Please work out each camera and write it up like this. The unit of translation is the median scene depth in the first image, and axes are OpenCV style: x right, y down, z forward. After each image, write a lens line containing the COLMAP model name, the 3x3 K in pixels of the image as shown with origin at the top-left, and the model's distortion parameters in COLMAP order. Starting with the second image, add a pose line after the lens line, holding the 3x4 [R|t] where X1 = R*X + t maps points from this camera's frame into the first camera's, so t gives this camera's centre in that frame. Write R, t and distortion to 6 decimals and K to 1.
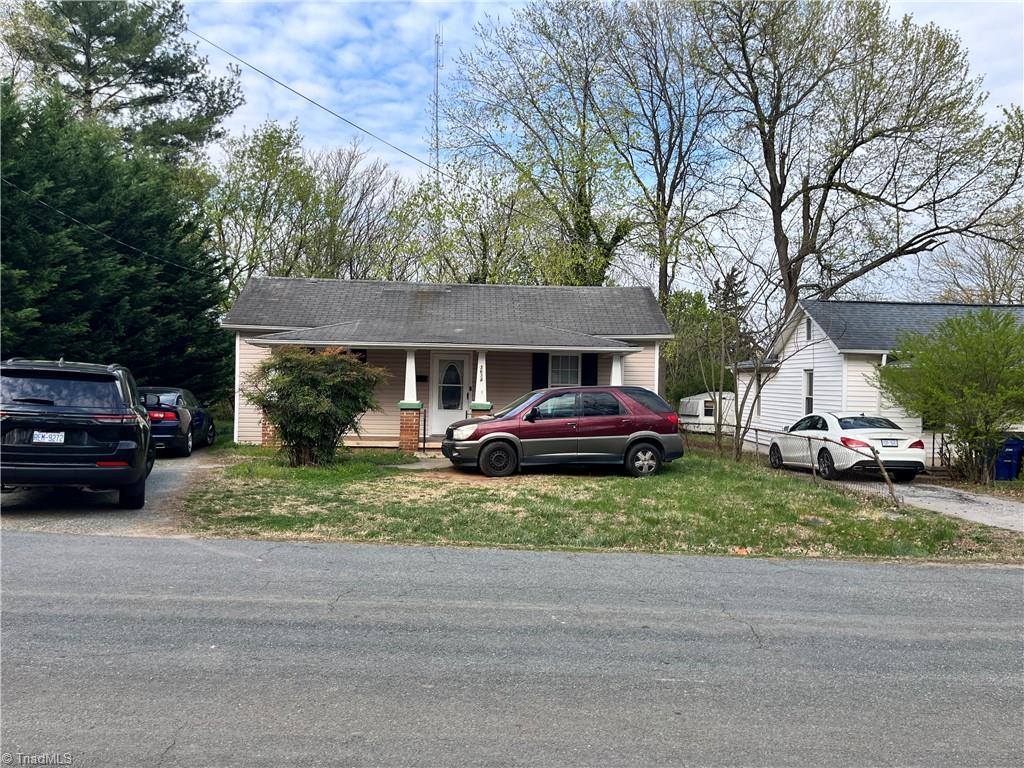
lens RADIAL K [[773.5, 0, 510.6], [0, 773.5, 378.5], [0, 0, 1]] dist [0.069399, -0.084911]
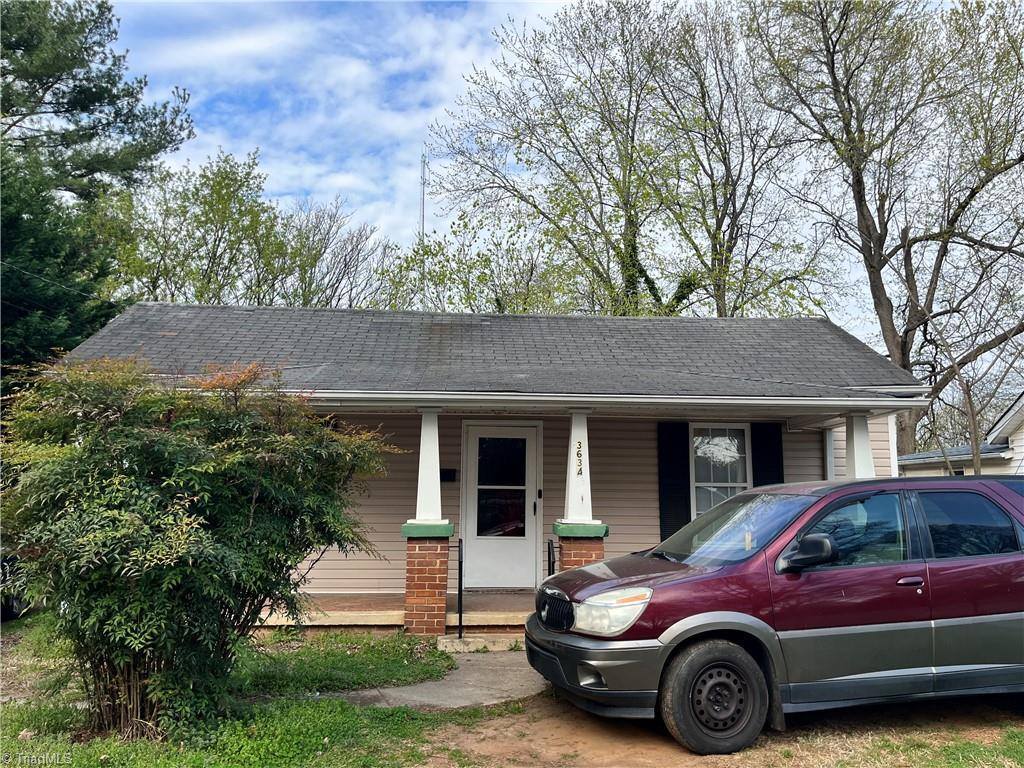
lens RADIAL K [[773.5, 0, 507.6], [0, 773.5, 392.0], [0, 0, 1]] dist [0.069399, -0.084911]
pose [[0.999775, -0.011873, 0.017585, -0.087665], [0.014121, 0.990910, -0.133784, 0.015404], [-0.015837, 0.134003, 0.990854, 0.518286]]
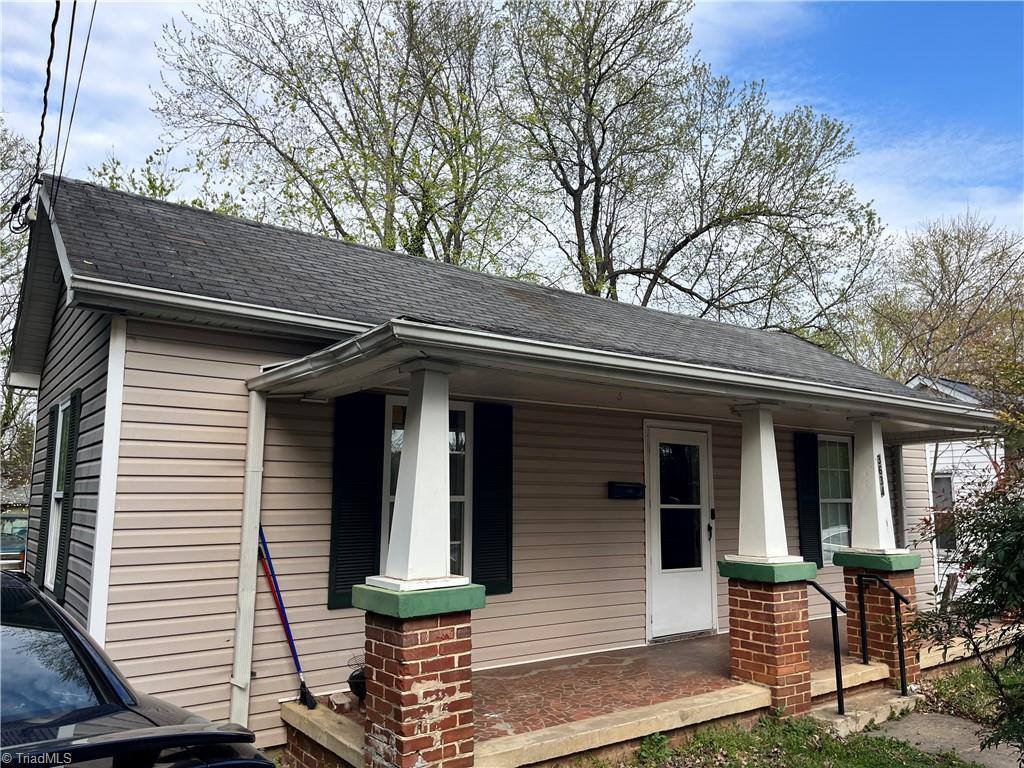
lens RADIAL K [[773.5, 0, 513.7], [0, 773.5, 384.7], [0, 0, 1]] dist [0.069399, -0.084911]
pose [[0.825130, 0.060476, 0.561697, -0.400157], [0.017872, 0.990962, -0.132946, -0.002003], [-0.564660, 0.119736, 0.816592, 0.747501]]
